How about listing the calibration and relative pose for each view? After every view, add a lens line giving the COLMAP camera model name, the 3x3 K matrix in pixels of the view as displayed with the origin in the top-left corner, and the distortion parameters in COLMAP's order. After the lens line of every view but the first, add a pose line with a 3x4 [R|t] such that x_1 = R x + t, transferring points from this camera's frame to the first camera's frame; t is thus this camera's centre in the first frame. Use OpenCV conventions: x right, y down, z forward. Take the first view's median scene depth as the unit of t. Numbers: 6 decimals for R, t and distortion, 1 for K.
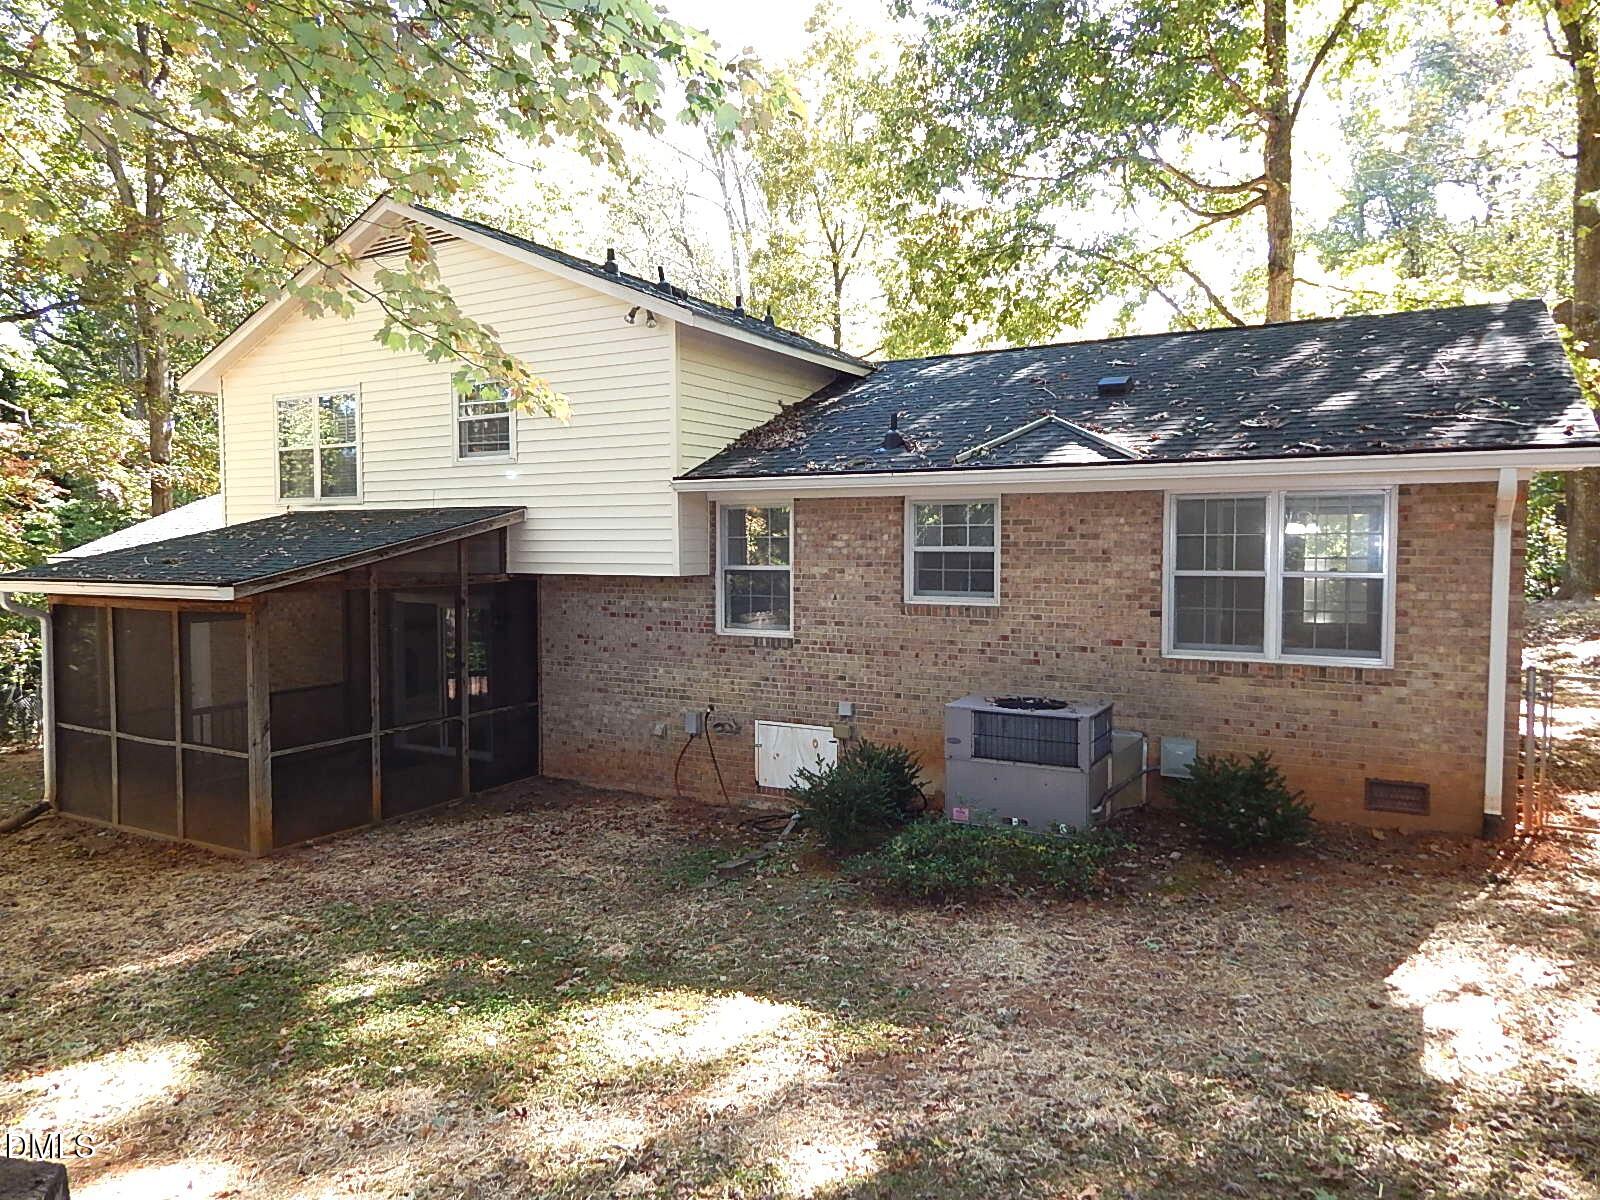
lens RADIAL K [[1058.2, 0, 797.2], [0, 1058.2, 604.6], [0, 0, 1]] dist [0.007445, -0.007781]
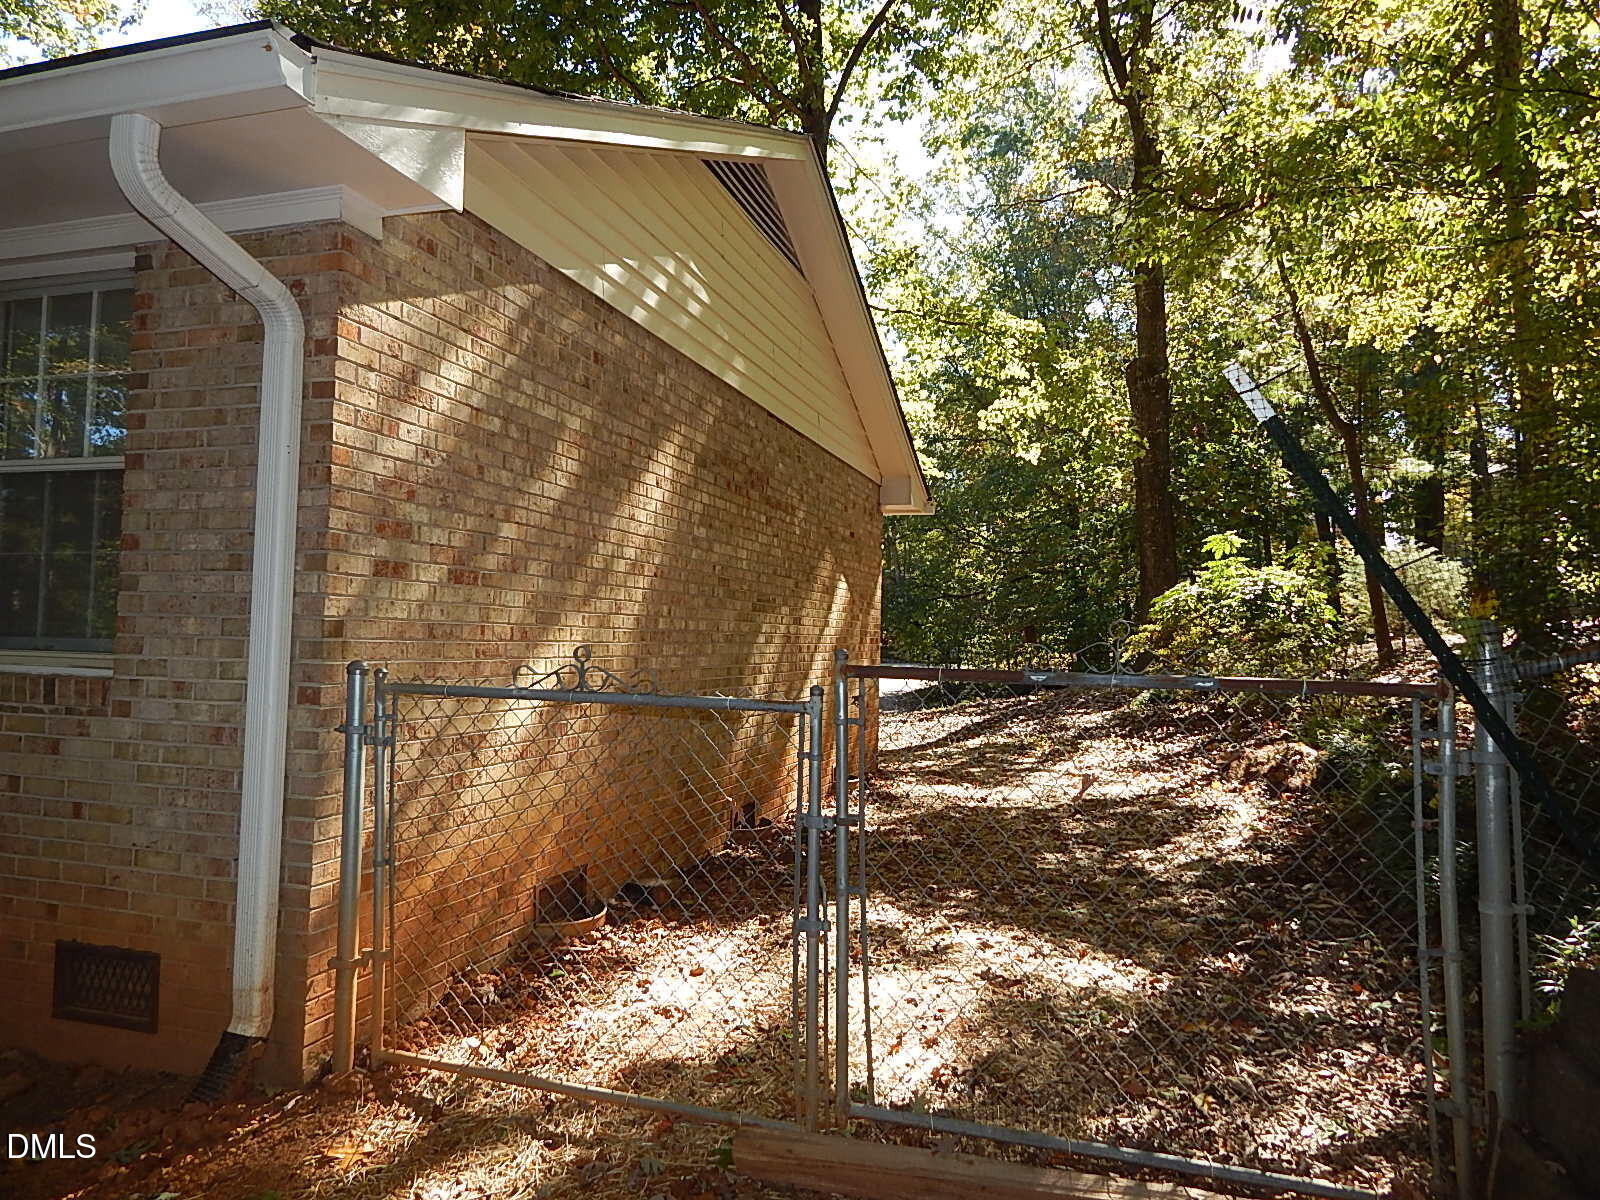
lens RADIAL K [[1058.2, 0, 796.6], [0, 1058.2, 596.2], [0, 0, 1]] dist [0.007445, -0.007781]
pose [[0.978532, 0.030151, 0.203876, 0.609713], [-0.010072, 0.995054, -0.098819, 0.056237], [-0.205847, 0.094645, 0.973997, 0.436246]]
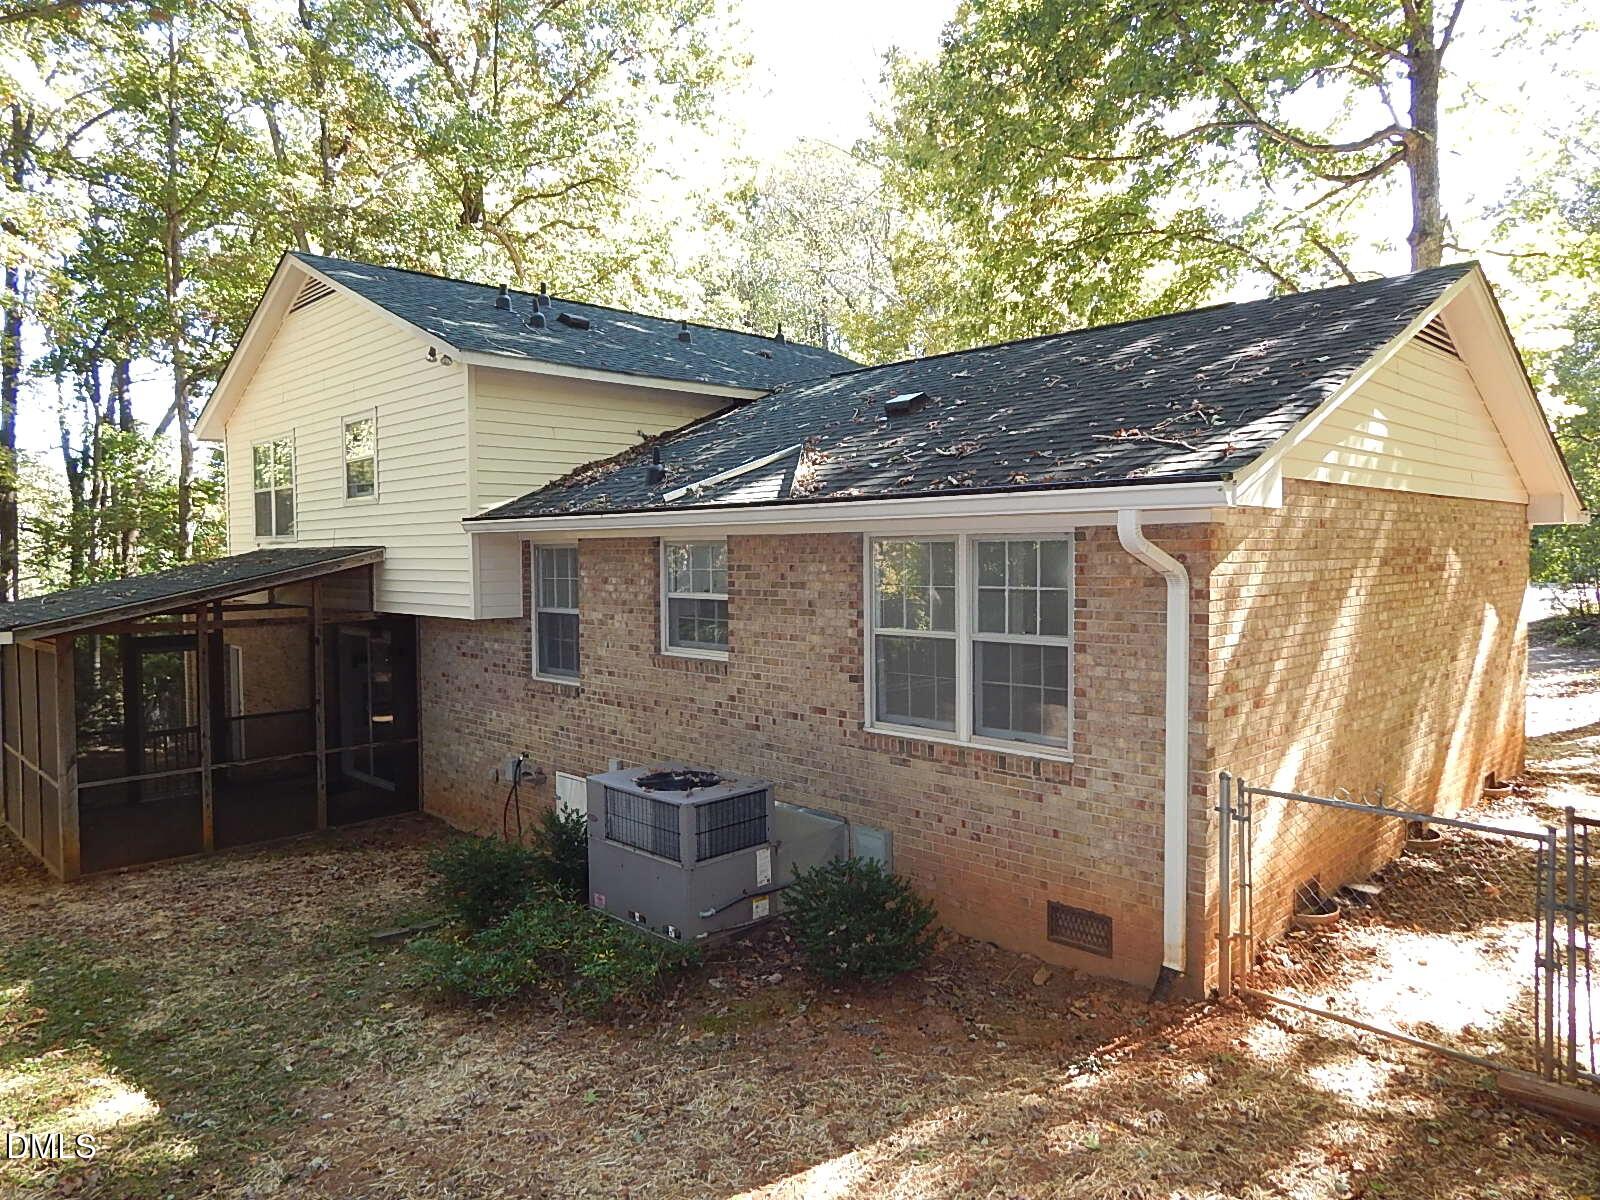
lens RADIAL K [[1058.2, 0, 800.6], [0, 1058.2, 593.1], [0, 0, 1]] dist [0.007445, -0.007781]
pose [[0.960306, 0.004319, -0.278917, 0.482216], [-0.009474, 0.999808, -0.017136, -0.040389], [0.278789, 0.019099, 0.960162, 0.161809]]
